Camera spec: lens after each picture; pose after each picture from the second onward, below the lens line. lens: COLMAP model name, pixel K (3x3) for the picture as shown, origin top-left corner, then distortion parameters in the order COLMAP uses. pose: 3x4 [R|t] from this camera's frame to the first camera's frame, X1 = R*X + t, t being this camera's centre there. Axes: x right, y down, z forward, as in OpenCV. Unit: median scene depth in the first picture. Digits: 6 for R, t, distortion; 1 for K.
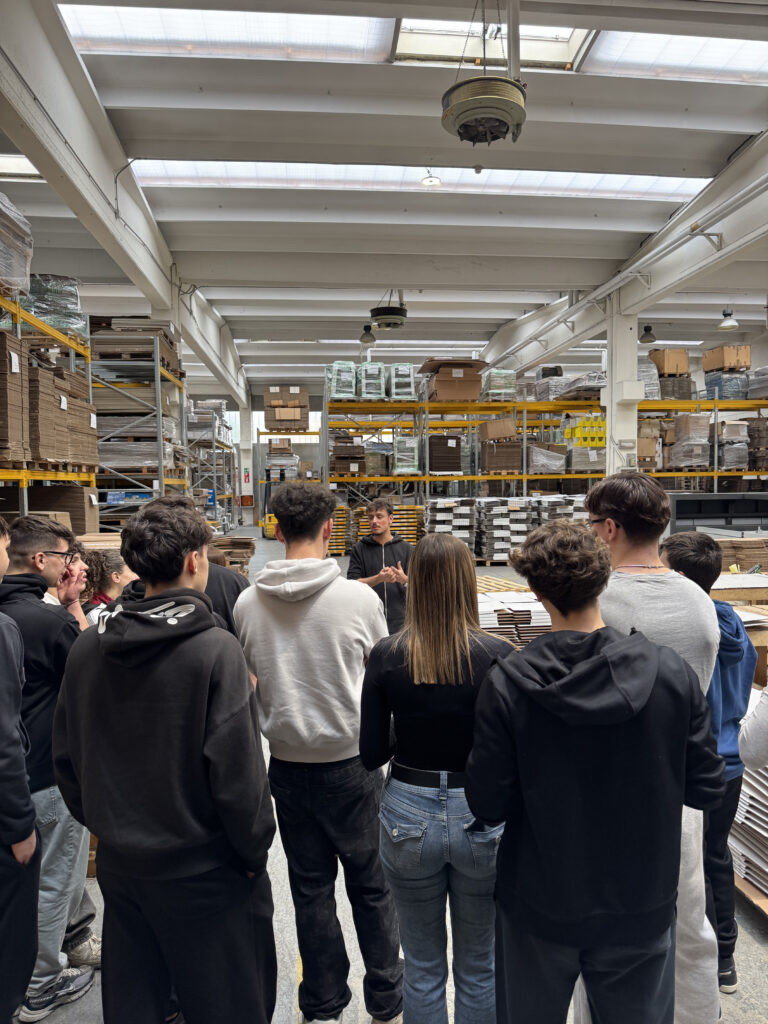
lens RADIAL K [[727.8, 0, 383.2], [0, 727.8, 510.3], [0, 0, 1]] dist [-0.036148, -0.001797]
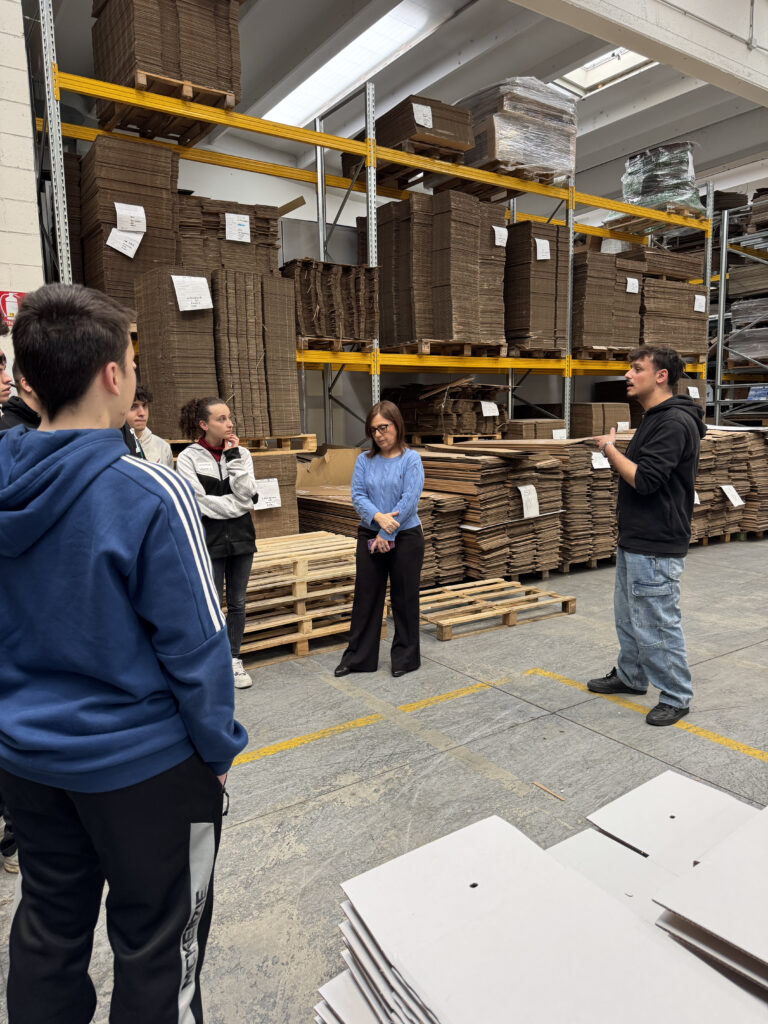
lens RADIAL K [[727.8, 0, 382.5], [0, 727.8, 518.0], [0, 0, 1]] dist [-0.036148, -0.001797]
pose [[0.469860, 0.111732, -0.875641, 0.242312], [-0.002946, 0.992150, 0.125018, 0.031111], [0.882736, -0.056162, 0.466501, 0.257911]]
